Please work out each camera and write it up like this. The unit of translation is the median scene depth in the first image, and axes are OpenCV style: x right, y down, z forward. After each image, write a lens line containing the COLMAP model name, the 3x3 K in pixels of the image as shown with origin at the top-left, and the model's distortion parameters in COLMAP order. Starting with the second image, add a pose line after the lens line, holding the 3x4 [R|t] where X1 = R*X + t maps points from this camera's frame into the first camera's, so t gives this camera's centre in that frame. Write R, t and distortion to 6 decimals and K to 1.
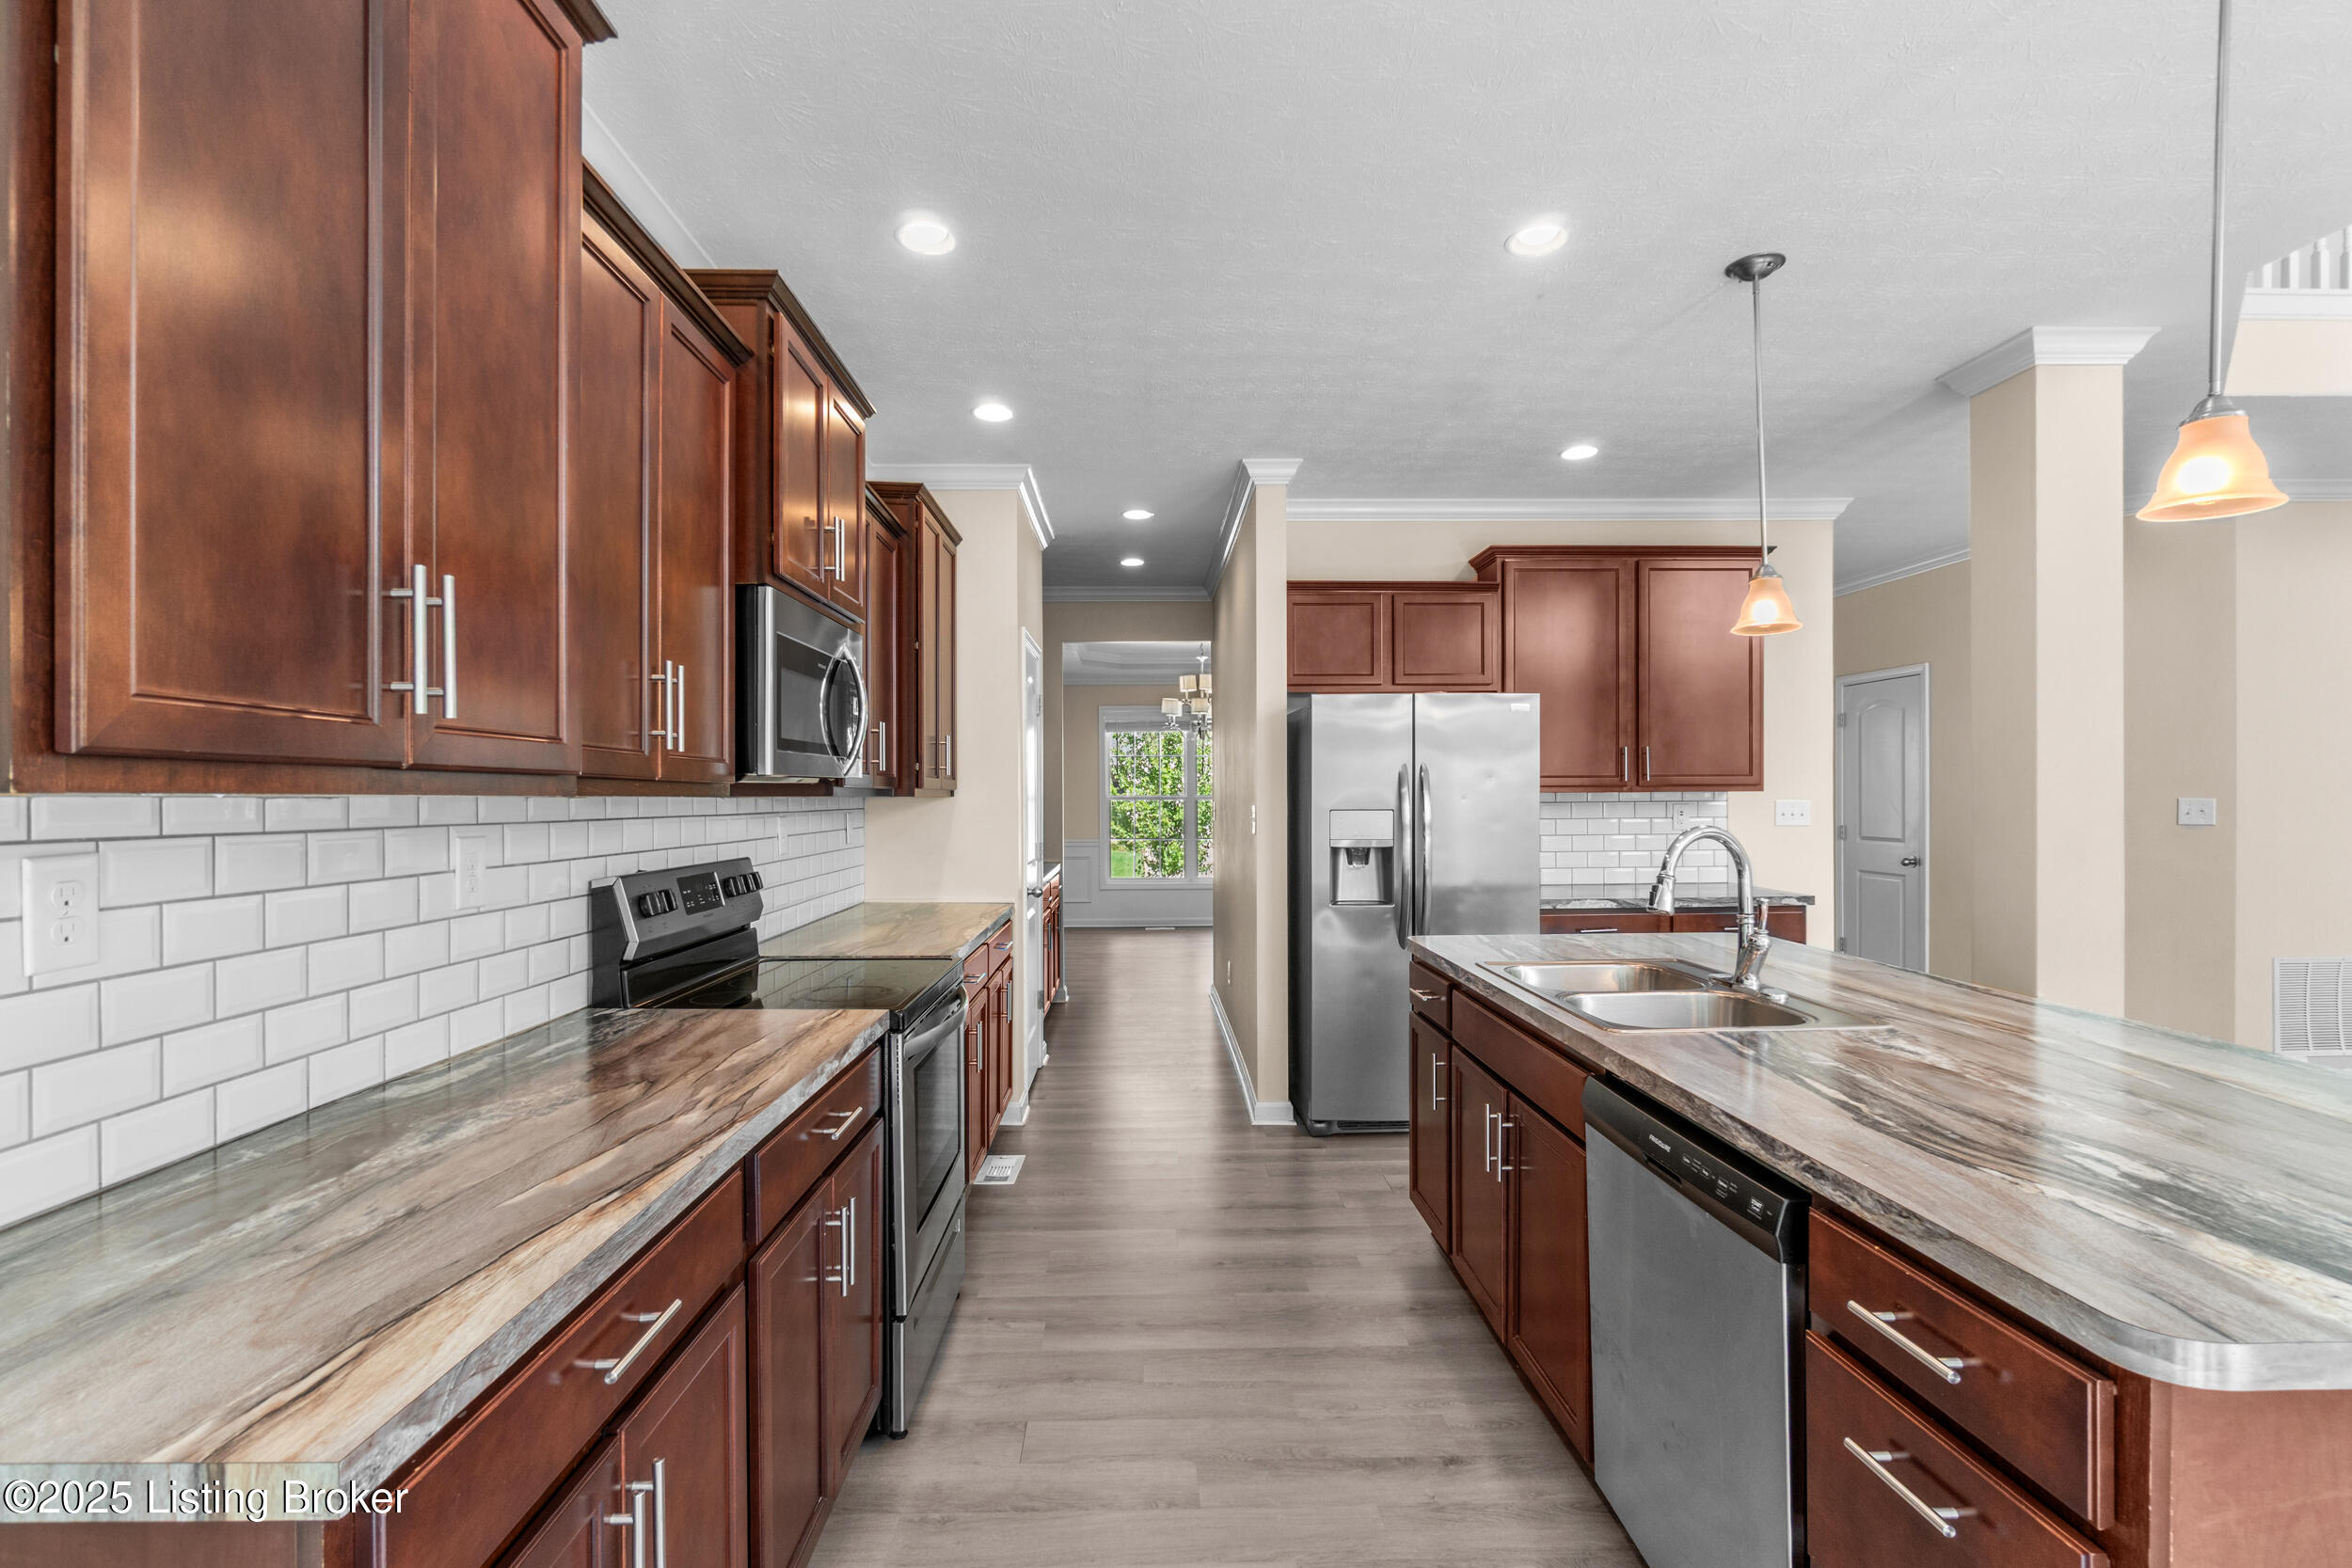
lens RADIAL K [[1062.1, 0, 1172.1], [0, 1062.1, 792.5], [0, 0, 1]] dist [0.000123, 0.000067]
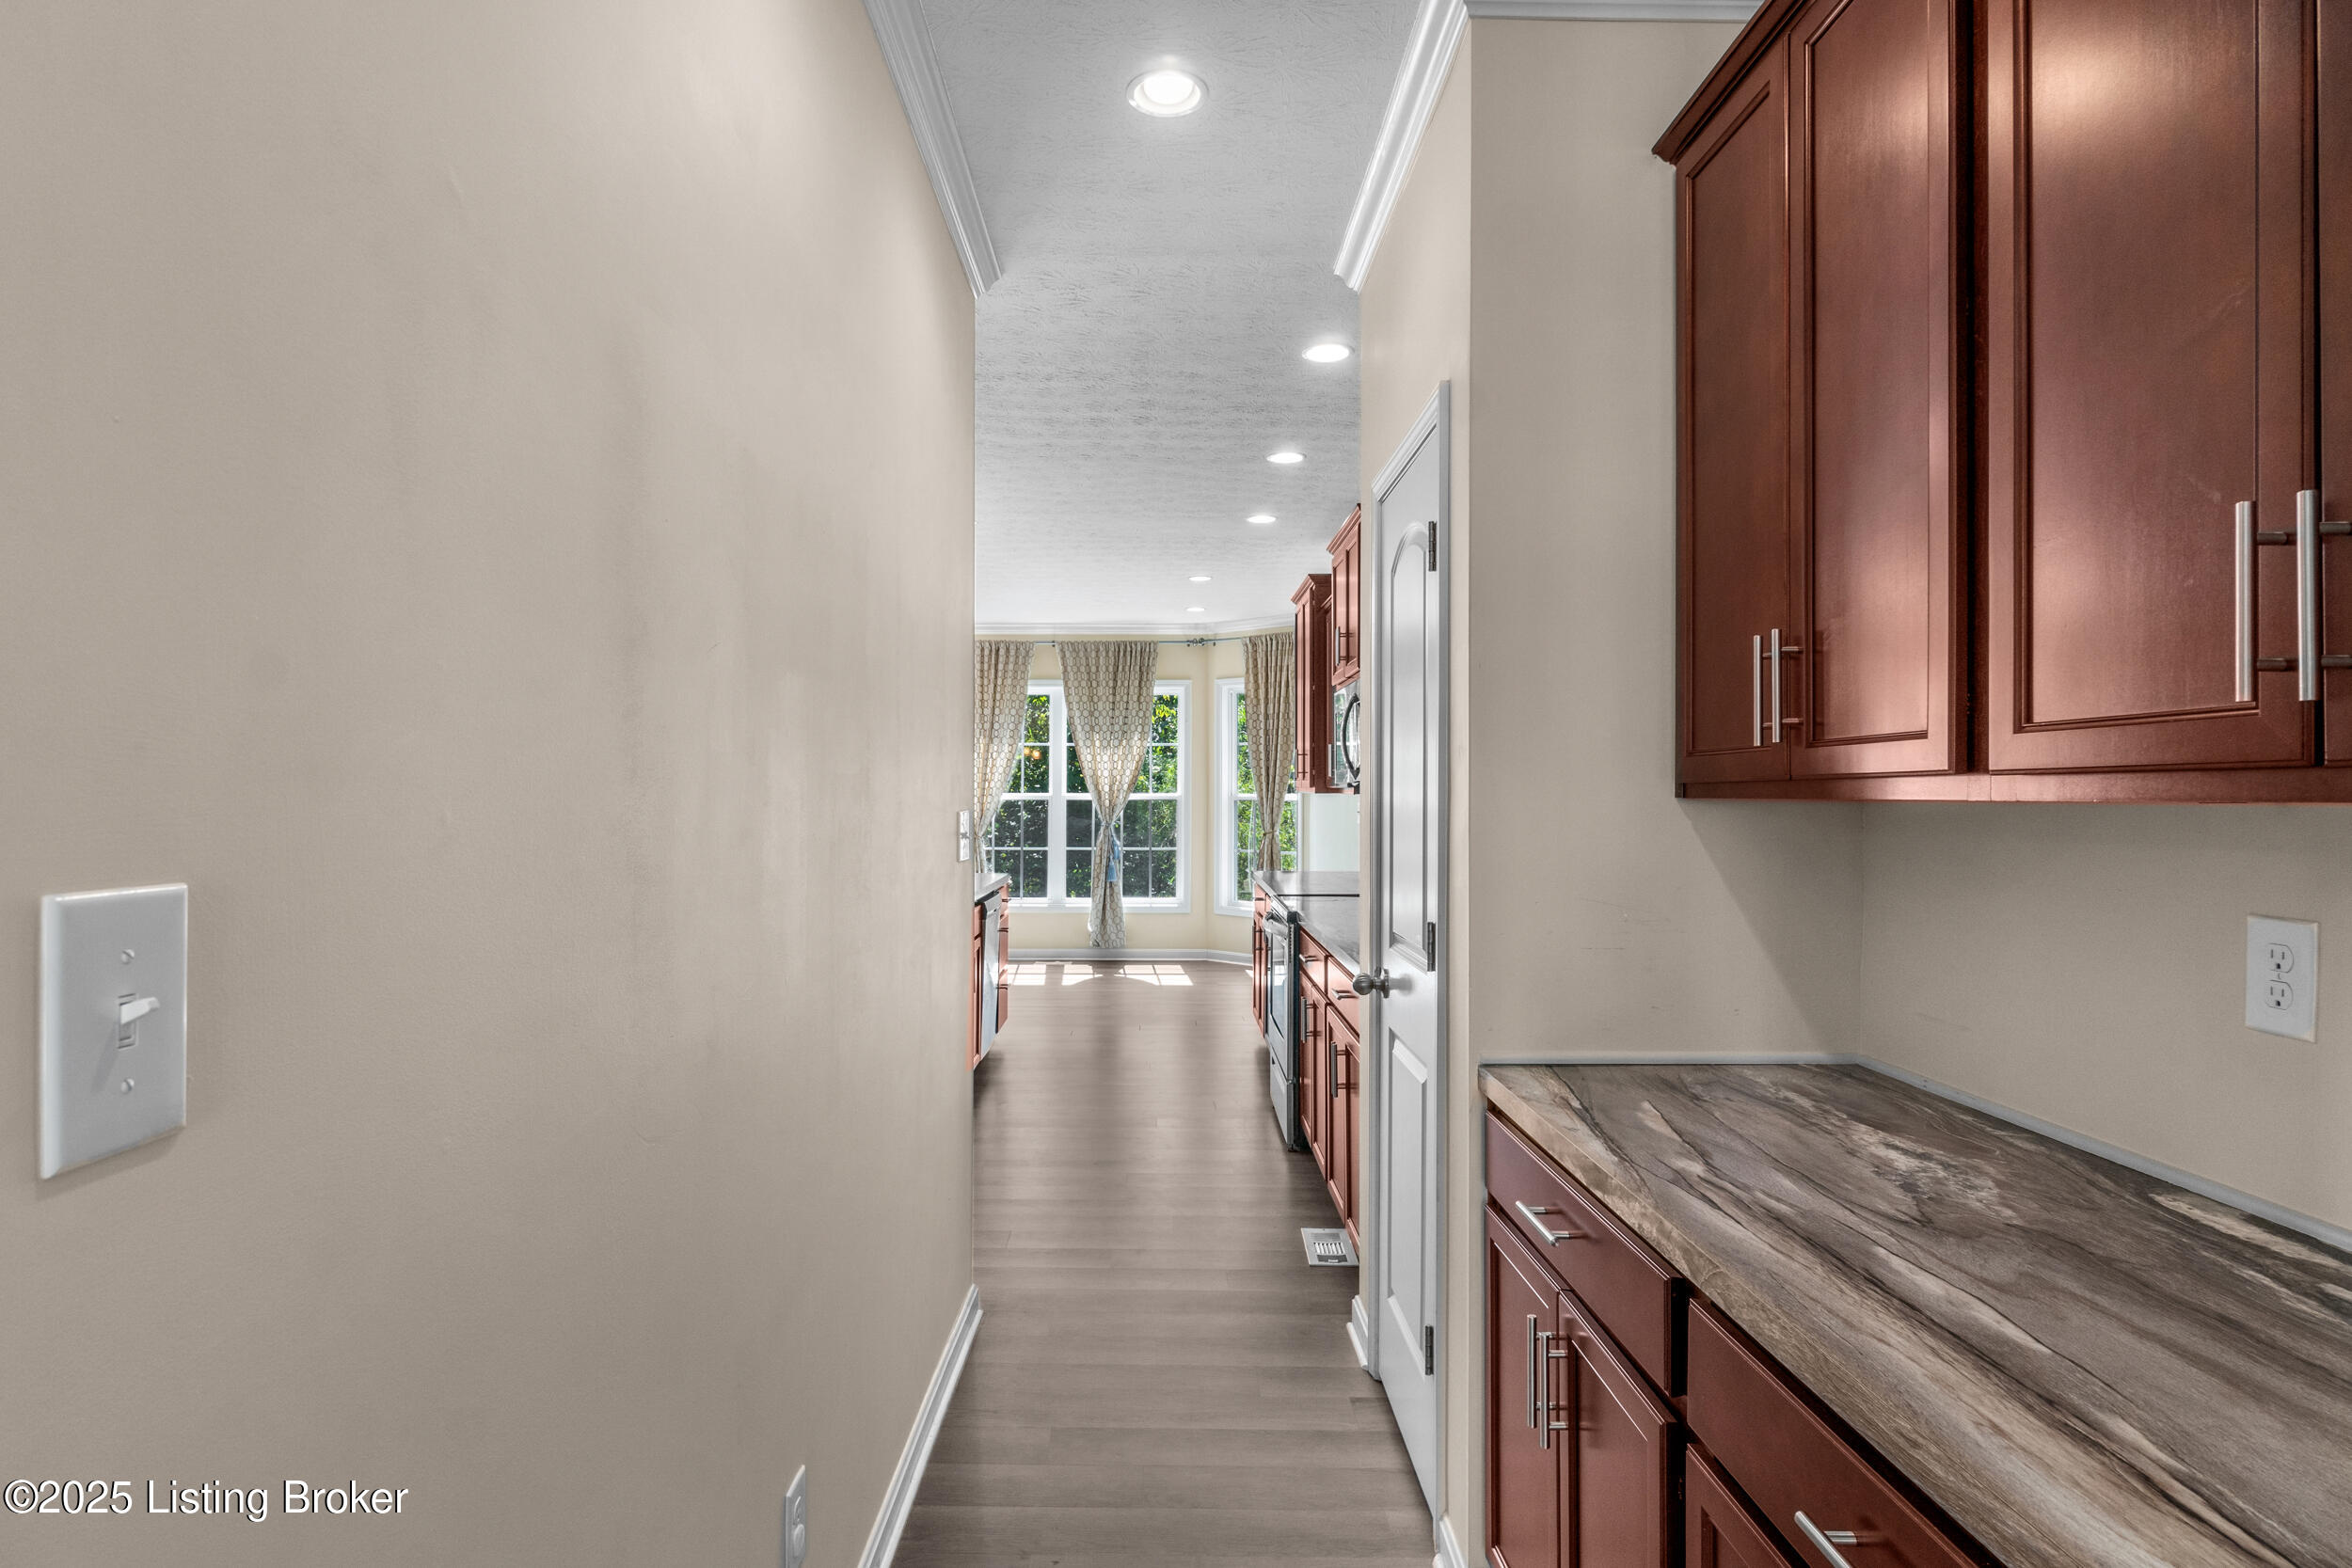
lens RADIAL K [[1216.7, 0, 1174.1], [0, 1216.7, 789.4], [0, 0, 1]] dist [-0.000085, 0.000068]
pose [[-0.999835, 0.015607, 0.009317, -0.033266], [0.015533, 0.999848, -0.007886, -0.010664], [-0.009439, -0.007740, -0.999925, 2.034388]]
